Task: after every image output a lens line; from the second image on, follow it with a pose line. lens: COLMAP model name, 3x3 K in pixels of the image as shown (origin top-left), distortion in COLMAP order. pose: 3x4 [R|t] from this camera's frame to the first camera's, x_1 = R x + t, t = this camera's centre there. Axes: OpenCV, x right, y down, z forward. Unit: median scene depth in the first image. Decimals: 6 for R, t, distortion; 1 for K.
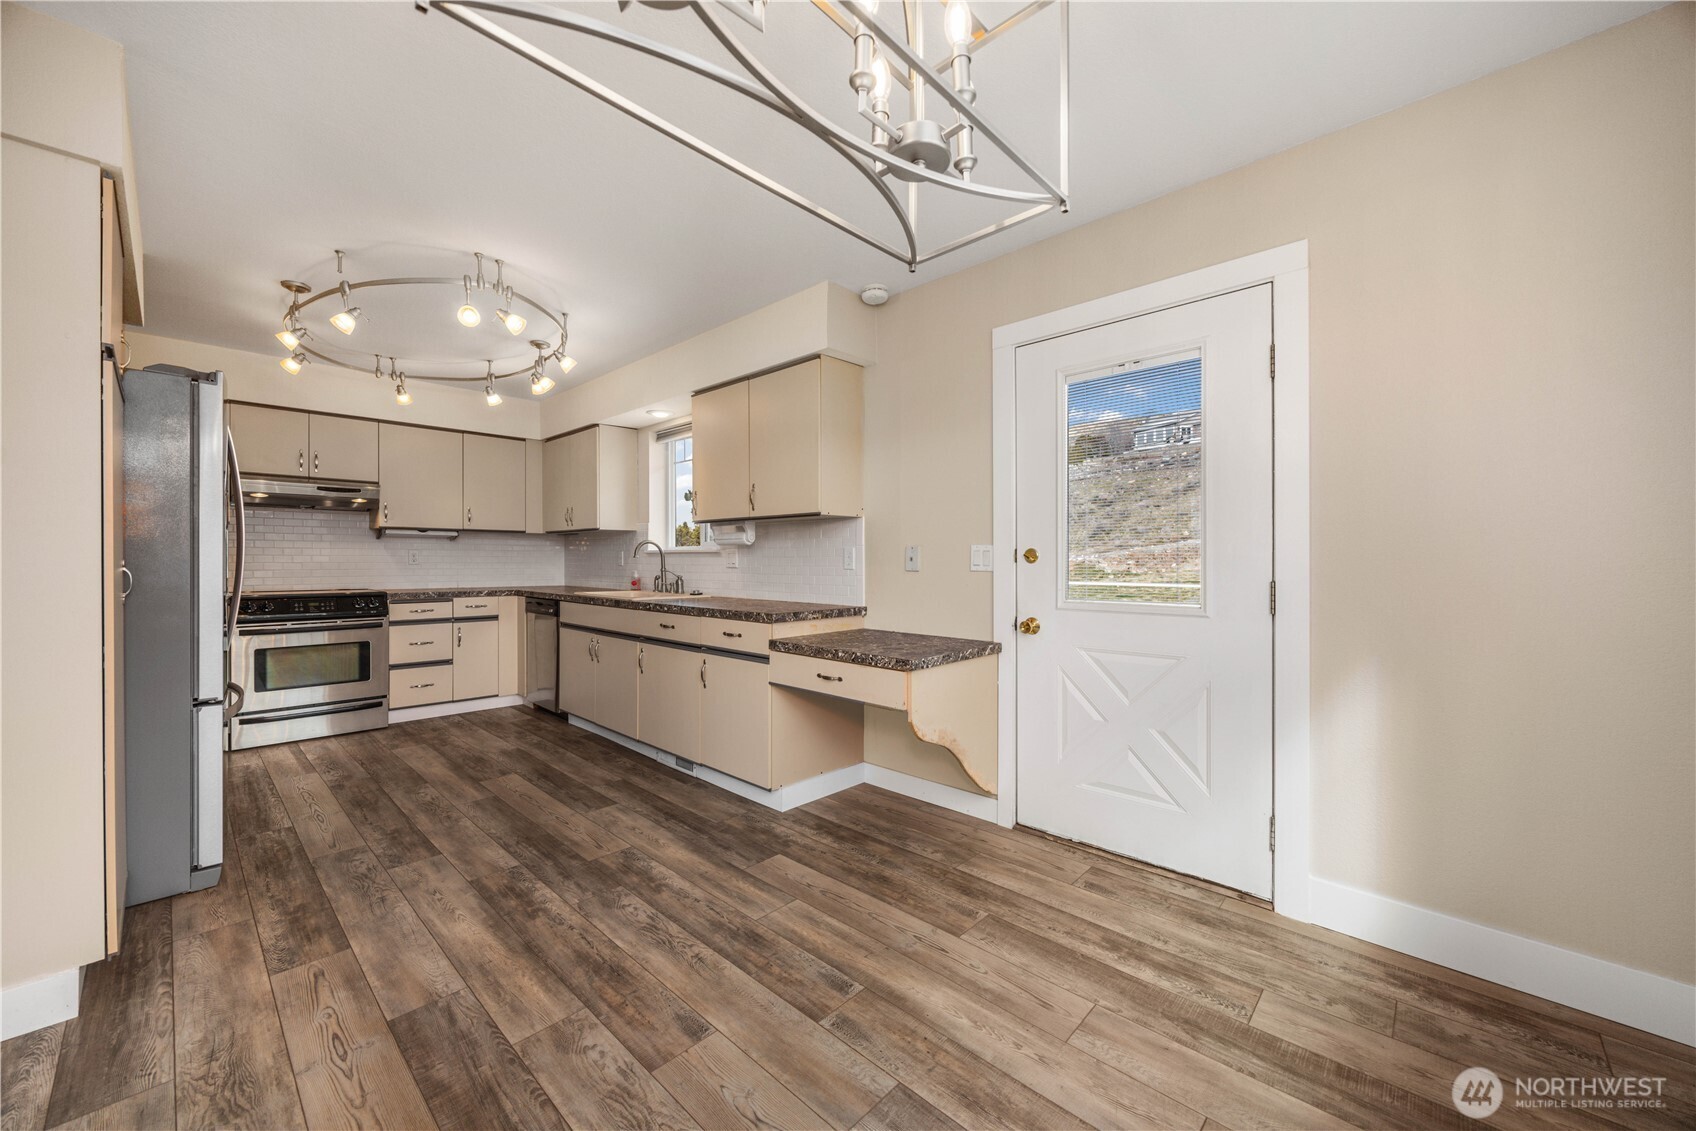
lens RADIAL K [[647.5, 0, 834.3], [0, 647.5, 561.5], [0, 0, 1]] dist [-0.001166, -0.000199]
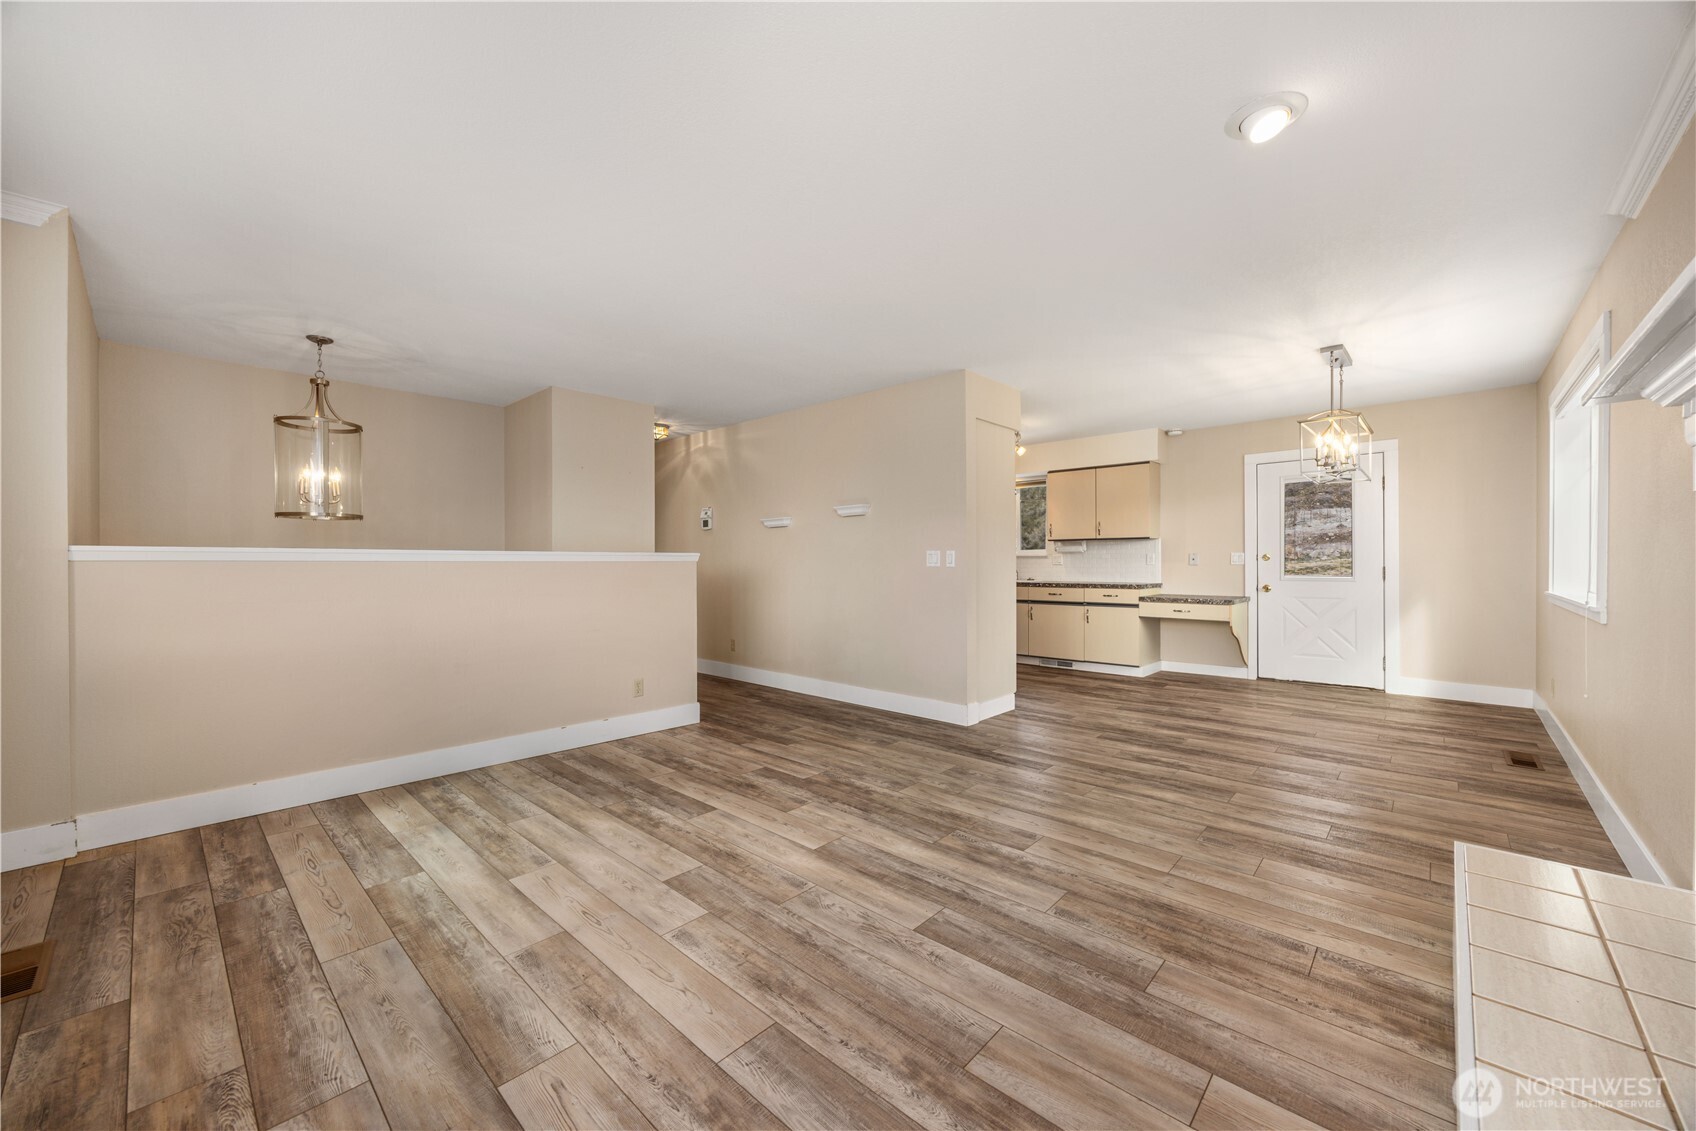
lens RADIAL K [[639.0, 0, 848.0], [0, 639.0, 565.5], [0, 0, 1]] dist [-0.003353, -0.000133]
pose [[0.999937, -0.005736, 0.009688, -1.866879], [0.005669, 0.999960, 0.006872, -0.006451], [-0.009727, -0.006817, 0.999929, -1.918338]]
